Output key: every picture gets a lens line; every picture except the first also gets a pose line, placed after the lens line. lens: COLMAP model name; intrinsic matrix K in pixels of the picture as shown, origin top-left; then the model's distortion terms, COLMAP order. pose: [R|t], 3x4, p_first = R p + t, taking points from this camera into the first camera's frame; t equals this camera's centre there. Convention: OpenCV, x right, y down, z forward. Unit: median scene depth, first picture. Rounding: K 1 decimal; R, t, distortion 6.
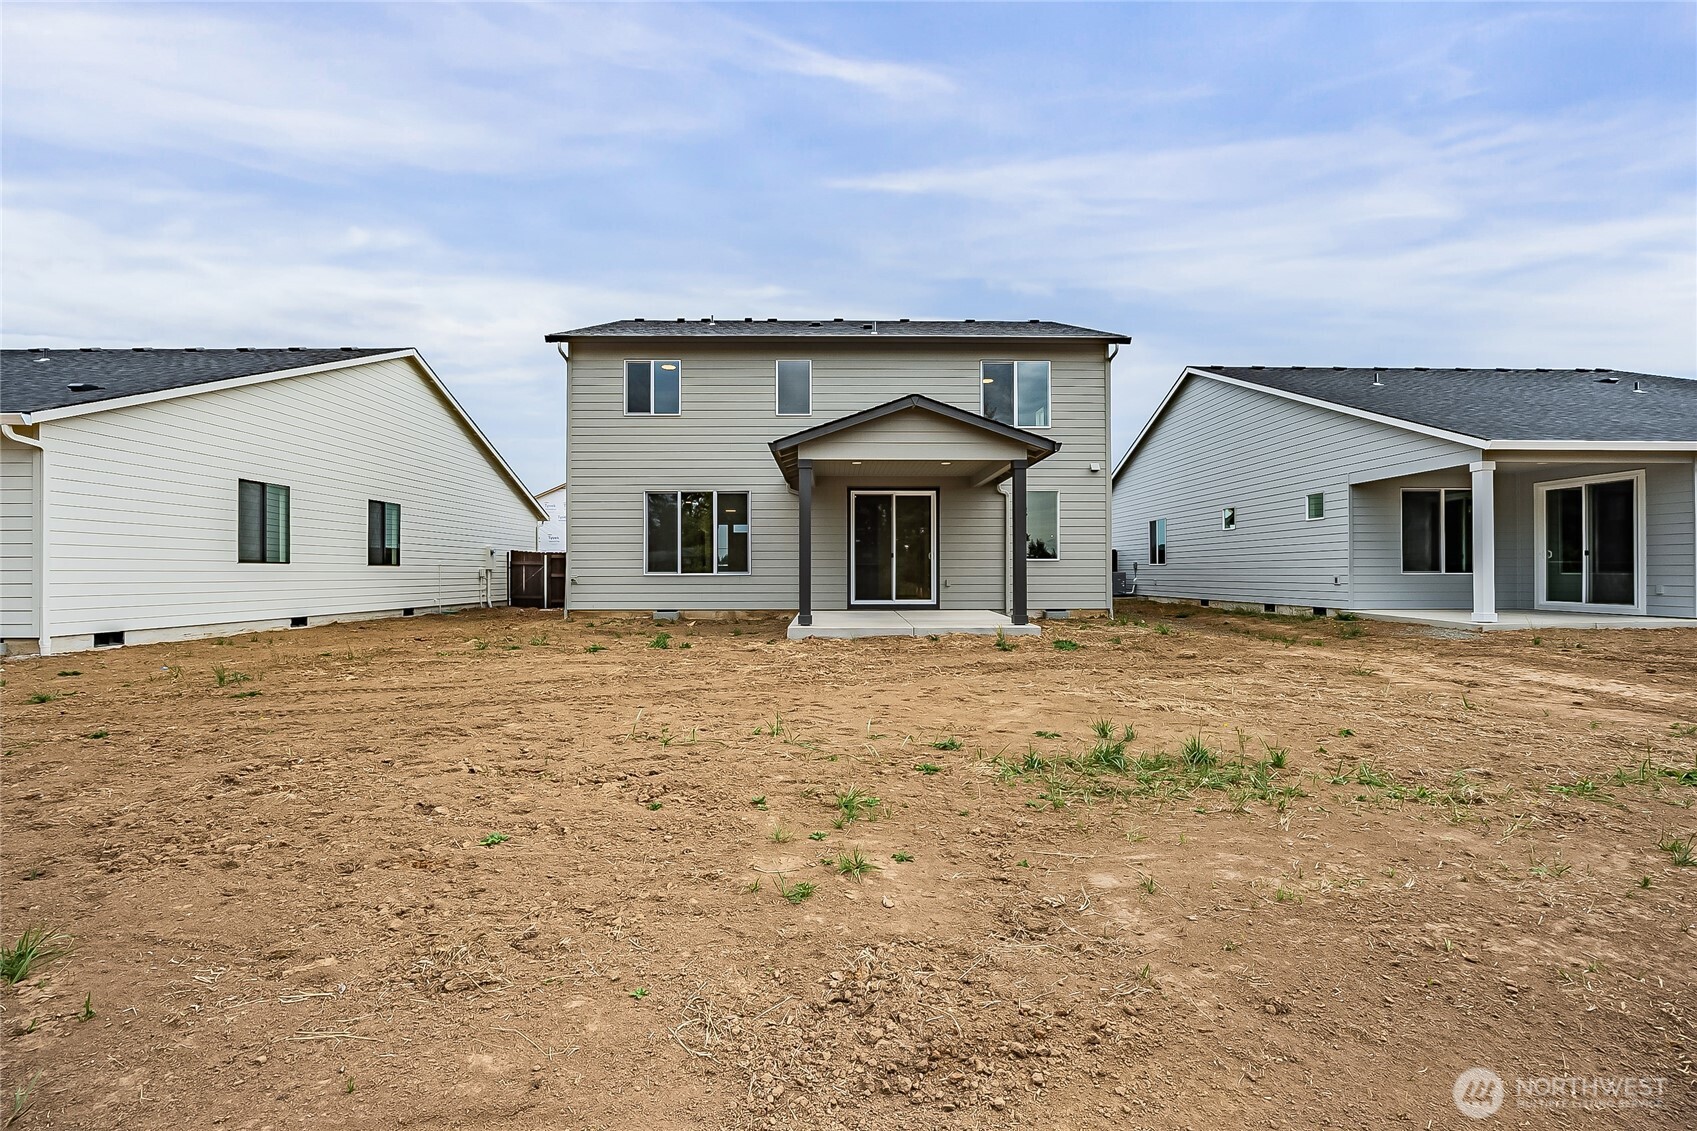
lens RADIAL K [[667.5, 0, 847.5], [0, 667.5, 558.1], [0, 0, 1]] dist [-0.000841, 0.000086]
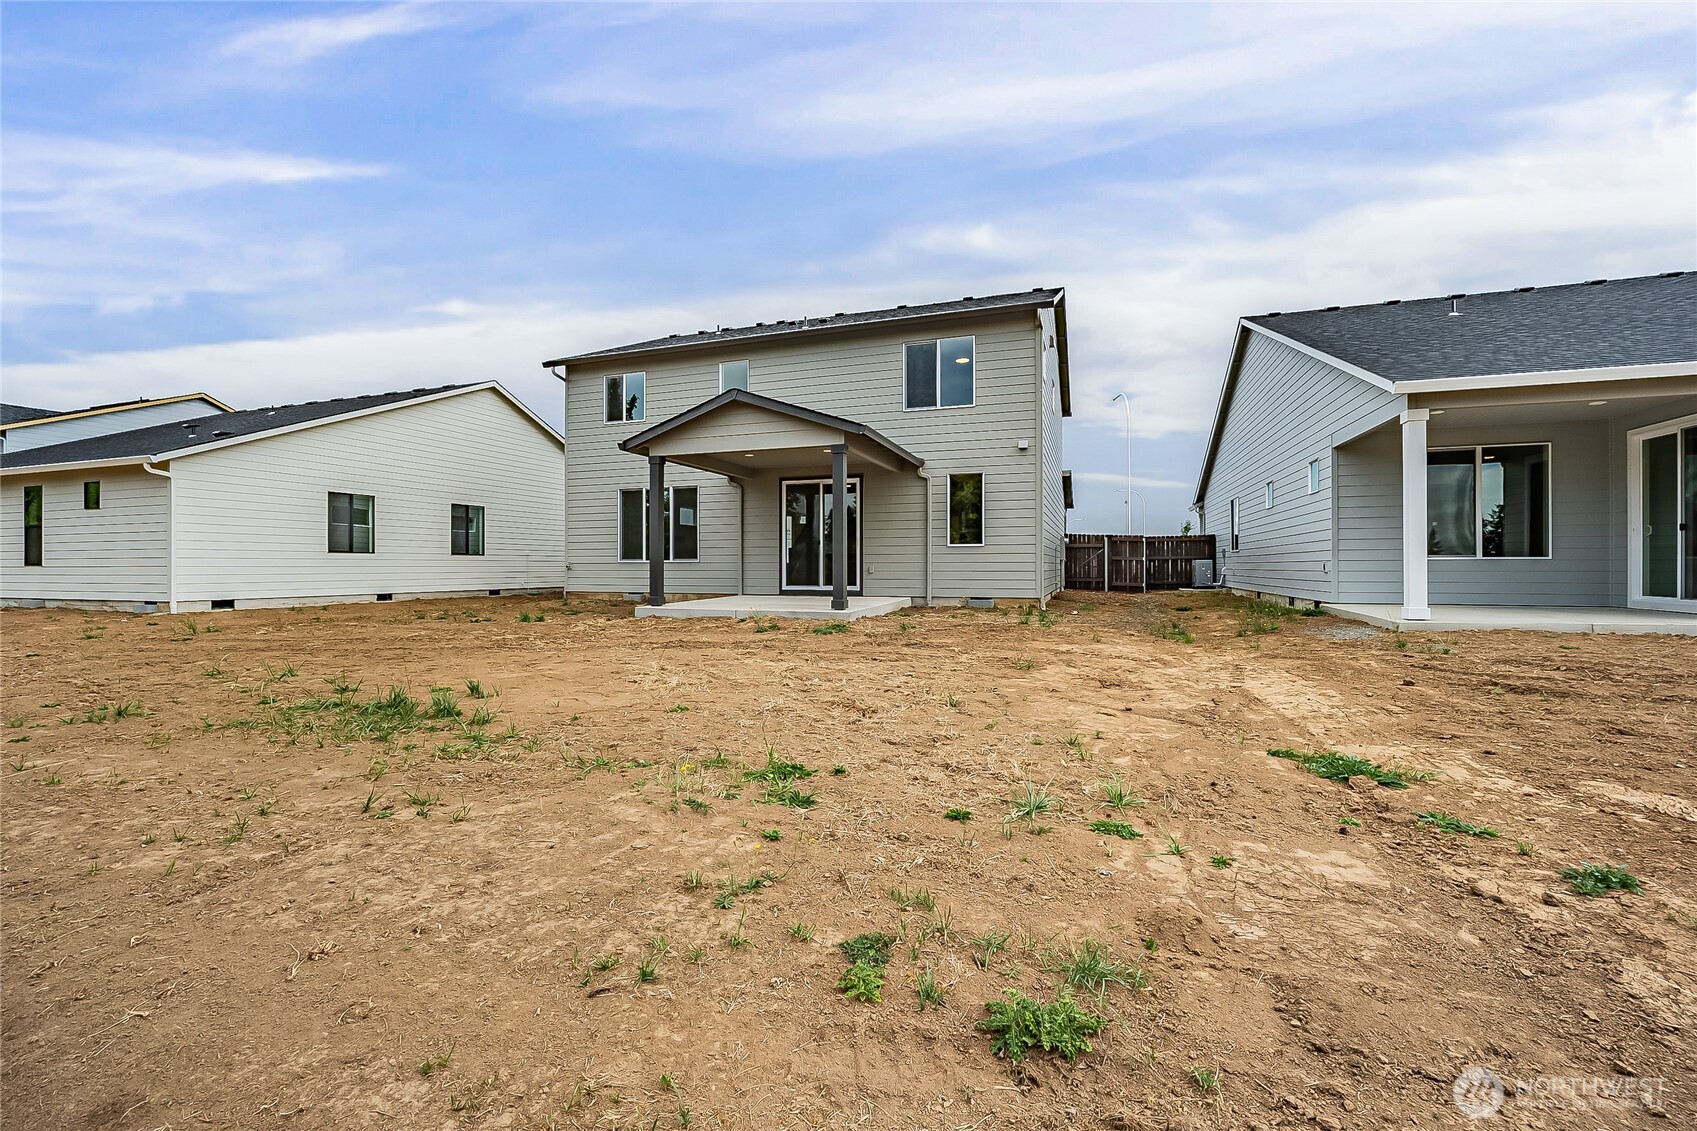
lens RADIAL K [[667.5, 0, 847.5], [0, 667.5, 558.1], [0, 0, 1]] dist [-0.000841, 0.000086]
pose [[0.943905, -0.003647, -0.330197, 0.460825], [0.007647, 0.999912, 0.010816, 0.009357], [0.330128, -0.012734, 0.943850, 0.045233]]
